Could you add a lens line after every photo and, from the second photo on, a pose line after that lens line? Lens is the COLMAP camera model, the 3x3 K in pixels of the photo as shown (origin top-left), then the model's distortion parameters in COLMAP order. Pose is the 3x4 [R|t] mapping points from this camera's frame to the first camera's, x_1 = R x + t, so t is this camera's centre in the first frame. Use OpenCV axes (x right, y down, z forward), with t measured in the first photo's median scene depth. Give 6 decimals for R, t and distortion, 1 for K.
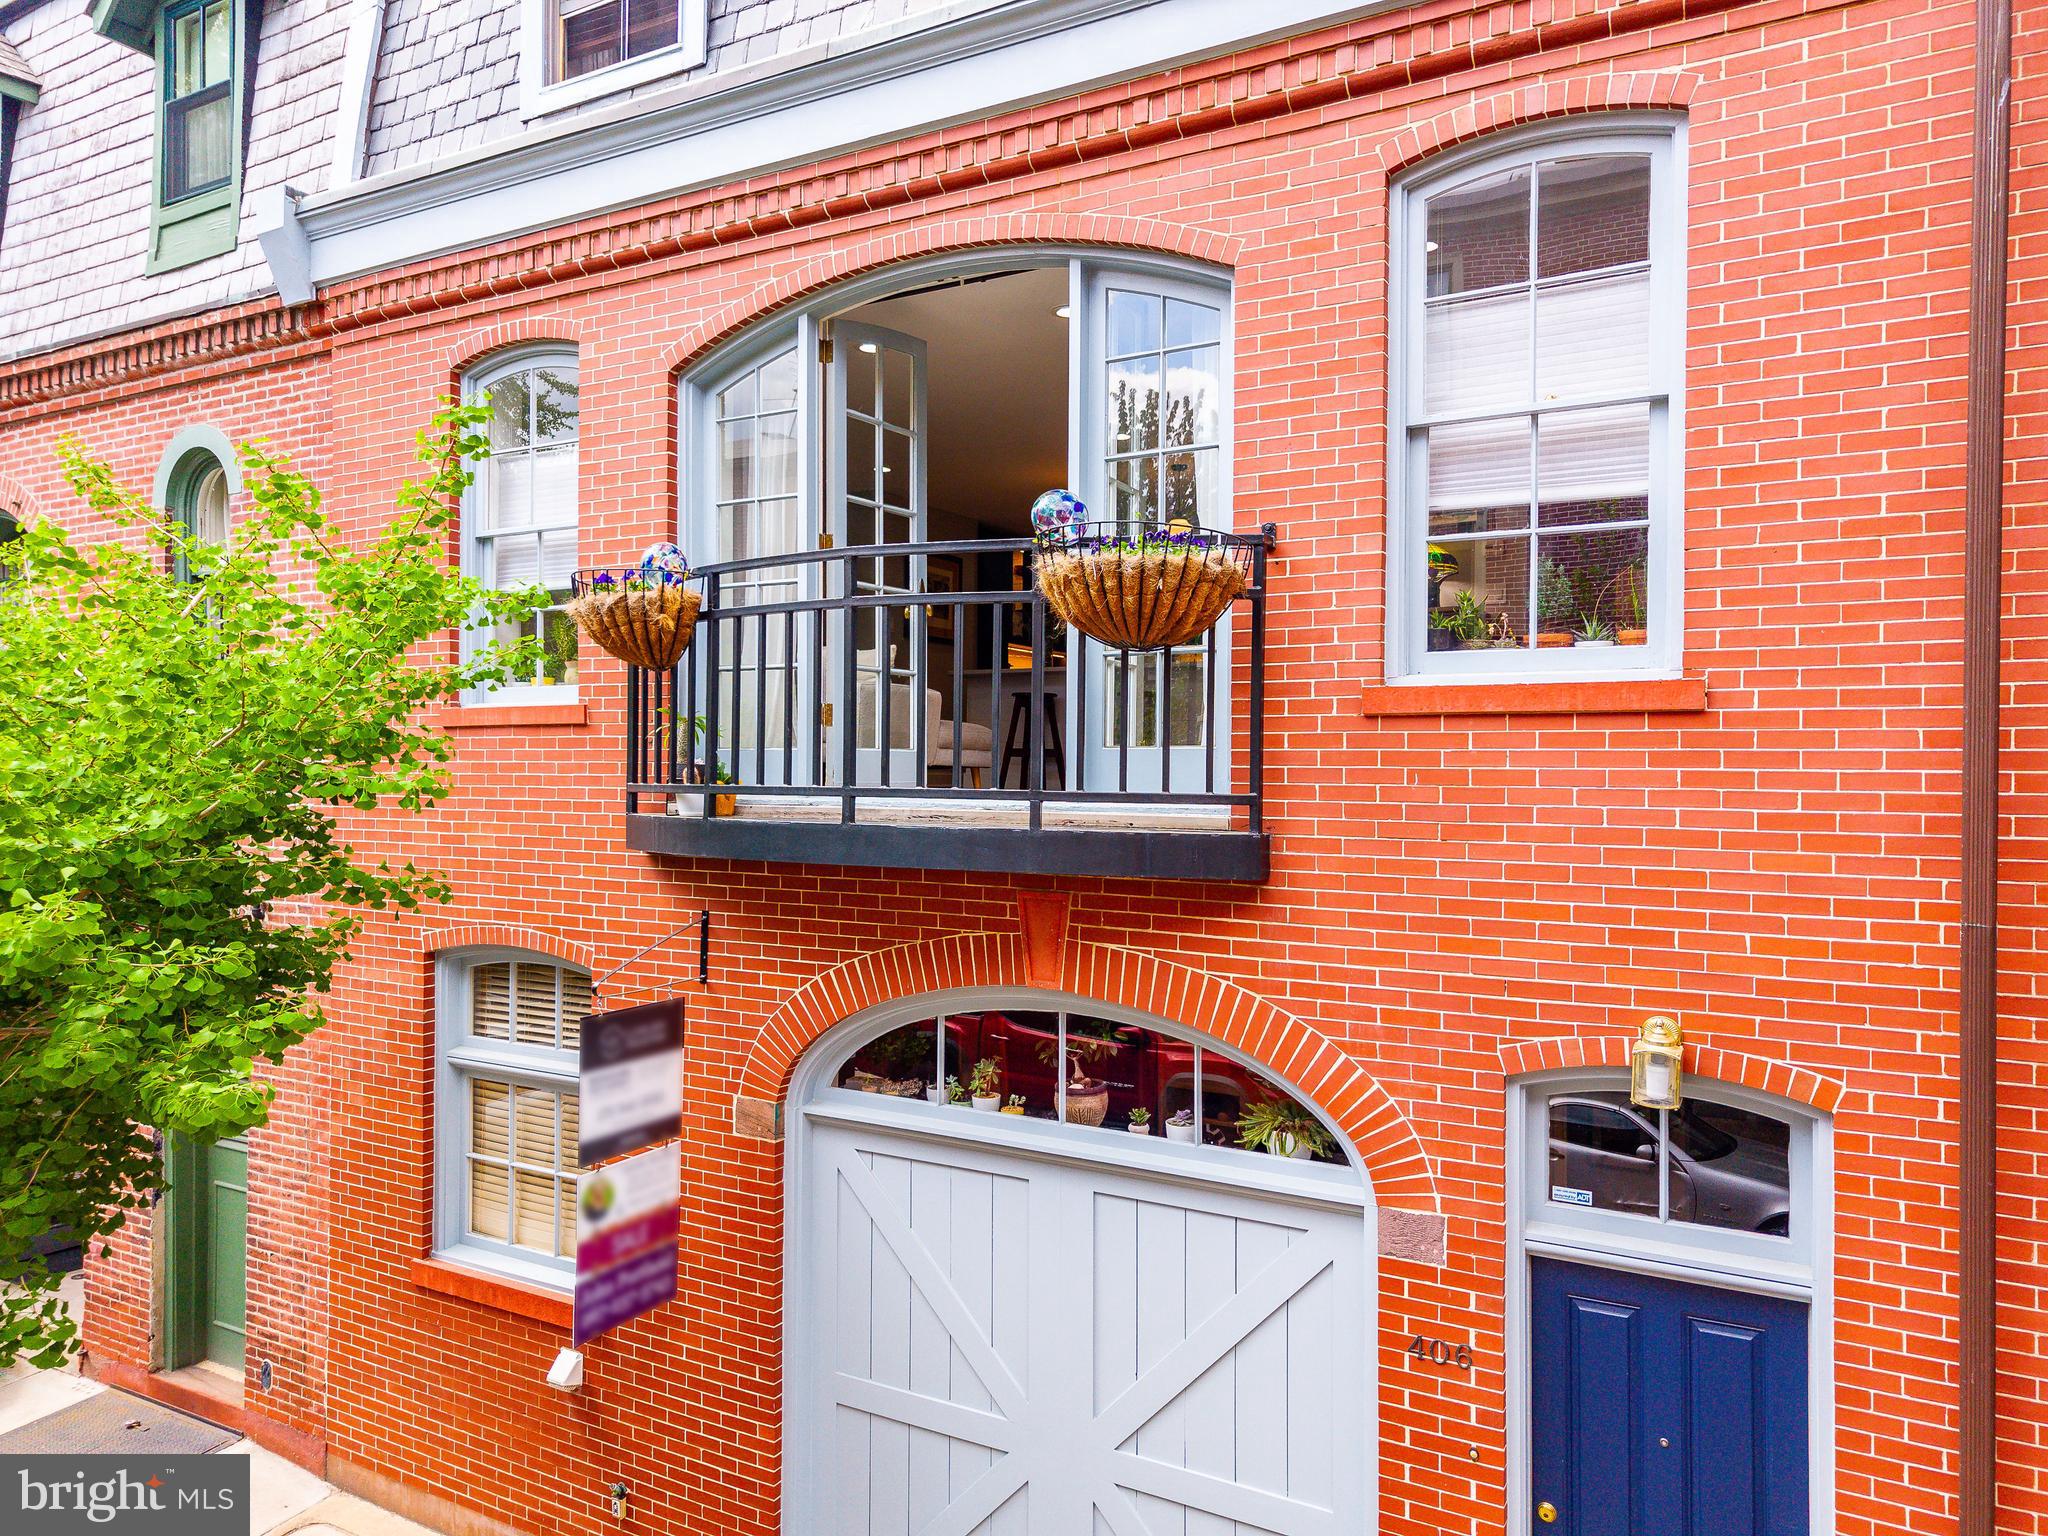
lens RADIAL K [[1364.7, 0, 1017.6], [0, 1364.7, 771.2], [0, 0, 1]] dist [0.009527, -0.002649]
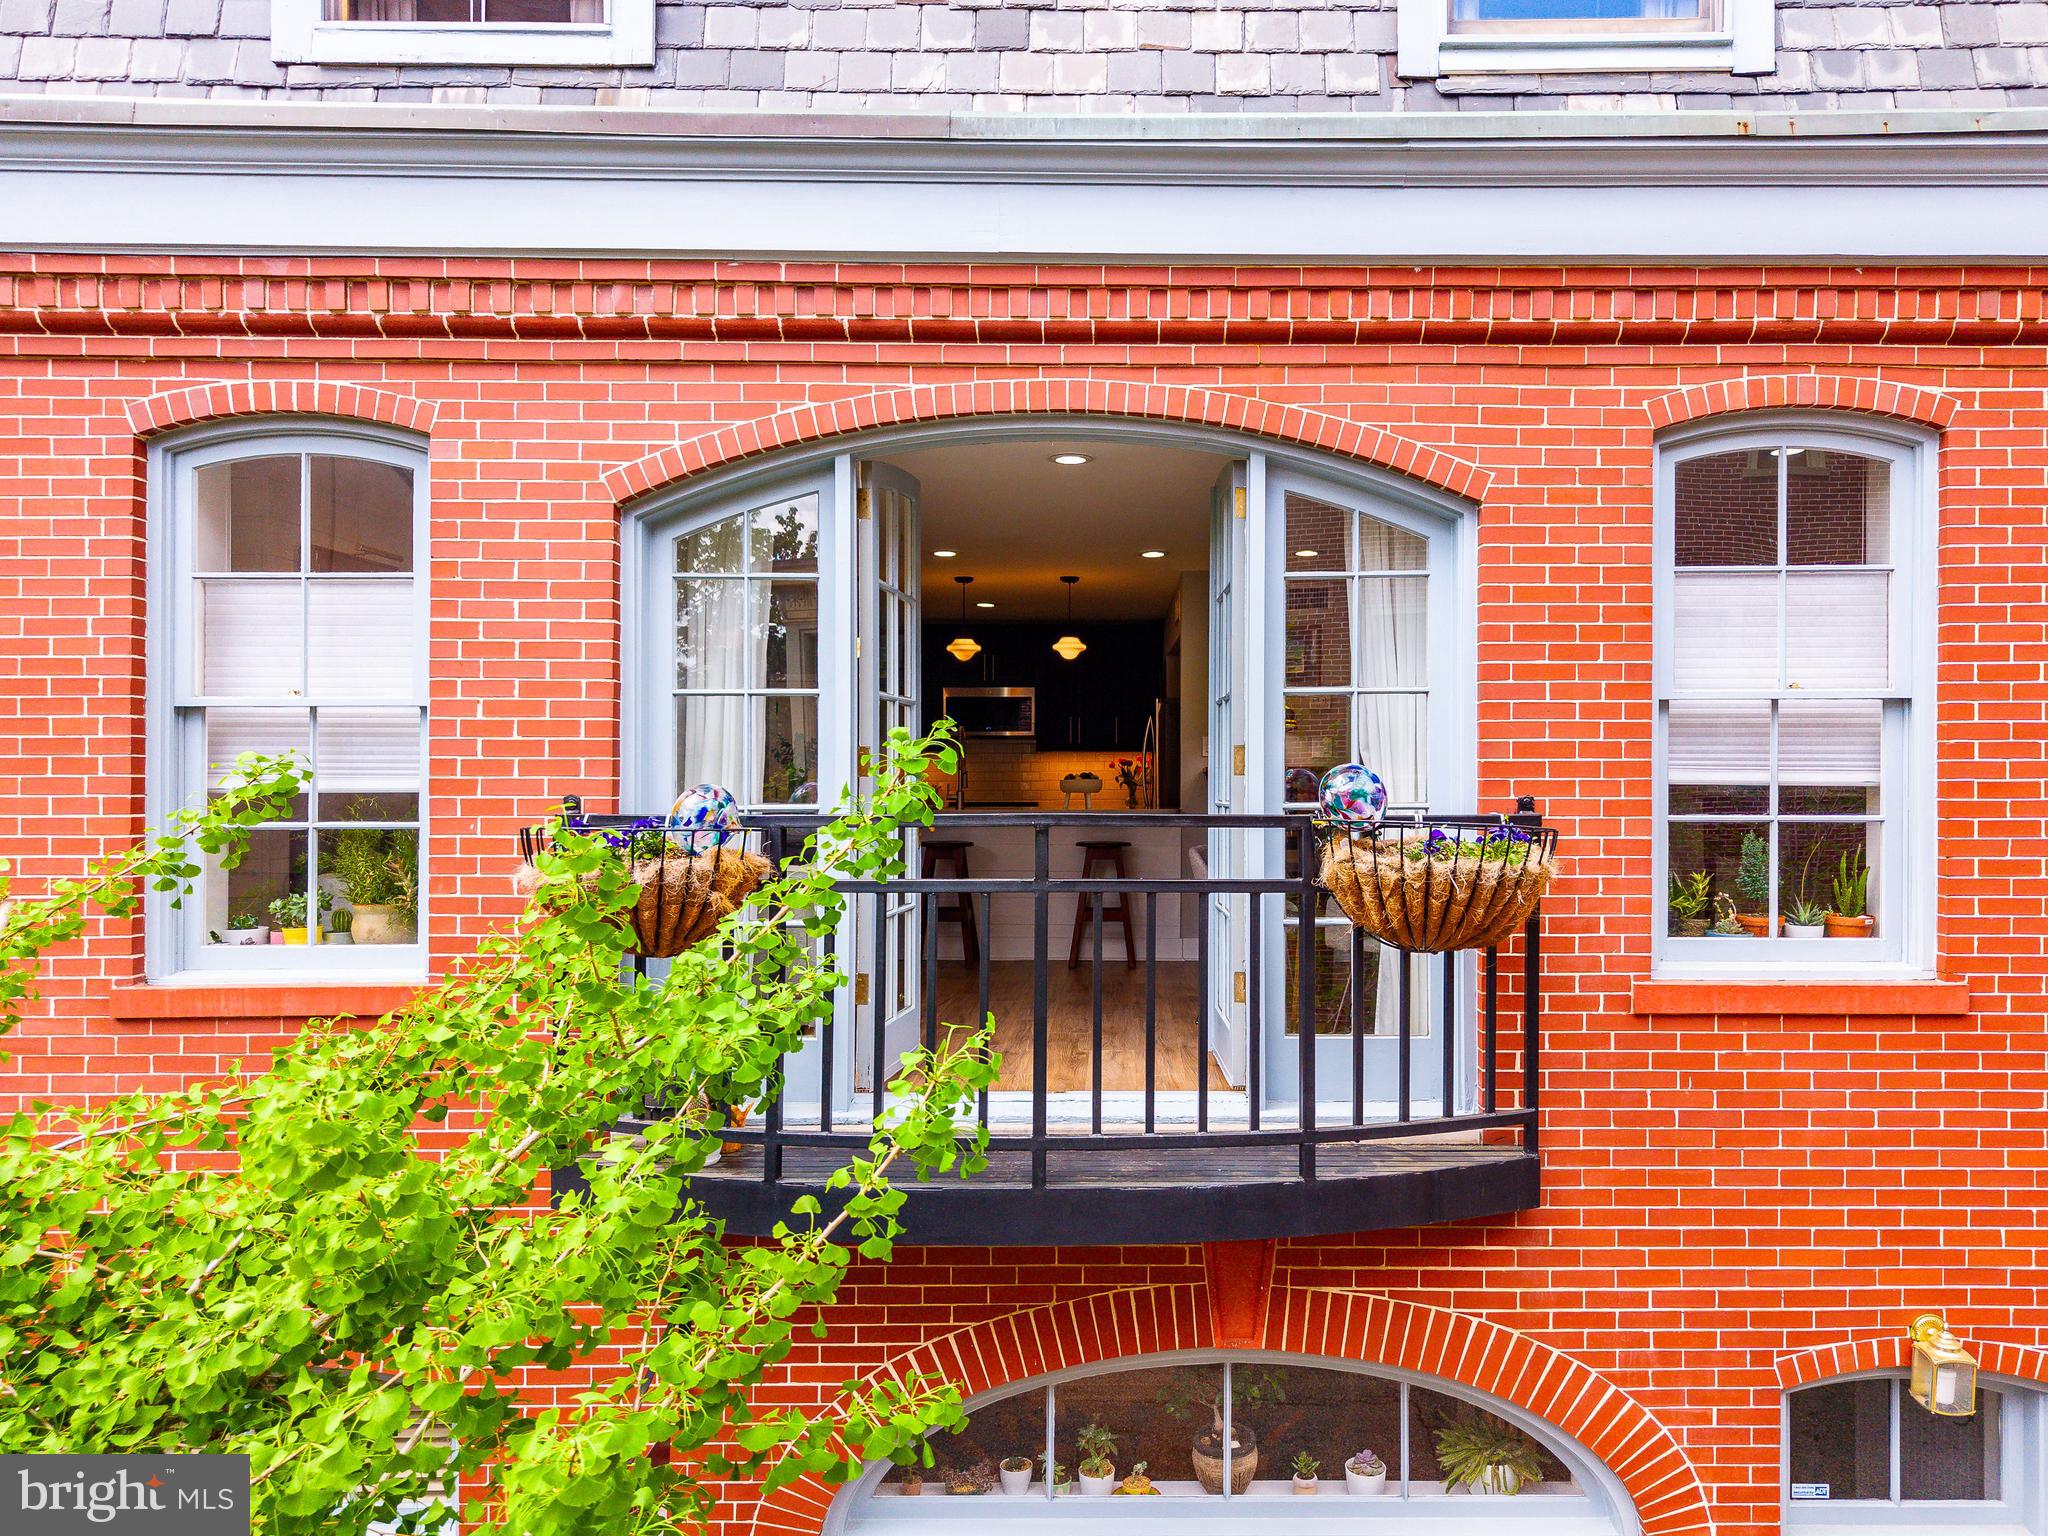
lens RADIAL K [[1364.7, 0, 1145.2], [0, 1364.7, 760.0], [0, 0, 1]] dist [0.009527, -0.002649]
pose [[0.871081, -0.007615, 0.491081, -0.460384], [0.007570, 0.999969, 0.002079, -0.206752], [-0.491081, 0.001907, 0.871112, 0.340671]]
